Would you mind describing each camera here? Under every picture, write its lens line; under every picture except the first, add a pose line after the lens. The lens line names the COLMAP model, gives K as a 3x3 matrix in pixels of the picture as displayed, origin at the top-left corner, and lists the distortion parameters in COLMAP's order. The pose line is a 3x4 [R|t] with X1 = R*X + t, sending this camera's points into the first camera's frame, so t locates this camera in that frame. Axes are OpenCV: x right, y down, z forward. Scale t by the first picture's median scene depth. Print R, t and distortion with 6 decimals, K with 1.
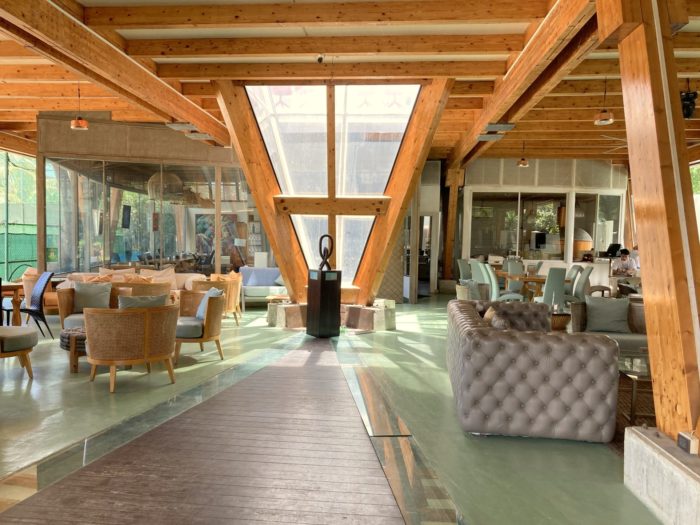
lens RADIAL K [[572.7, 0, 348.0], [0, 572.7, 263.7], [0, 0, 1]] dist [0.012780, -0.034455]
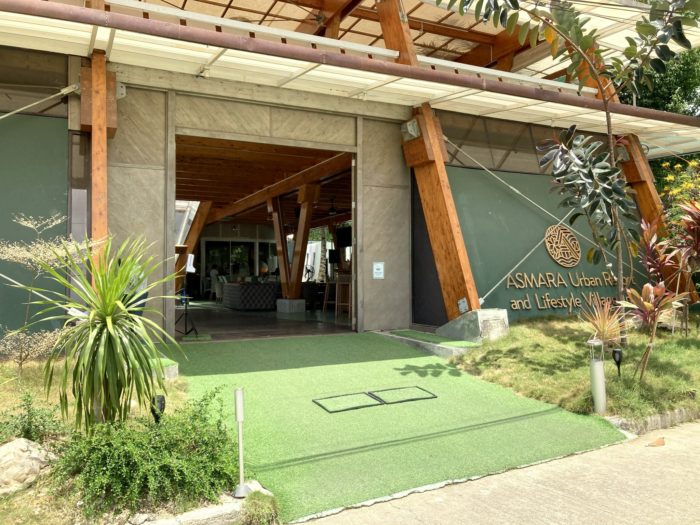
lens RADIAL K [[572.7, 0, 350.9], [0, 572.7, 263.2], [0, 0, 1]] dist [0.012780, -0.034455]
pose [[0.852239, -0.010404, 0.523049, -0.344290], [0.045200, 0.997528, -0.053805, 0.064767], [-0.521196, 0.069497, 0.850603, -0.788884]]
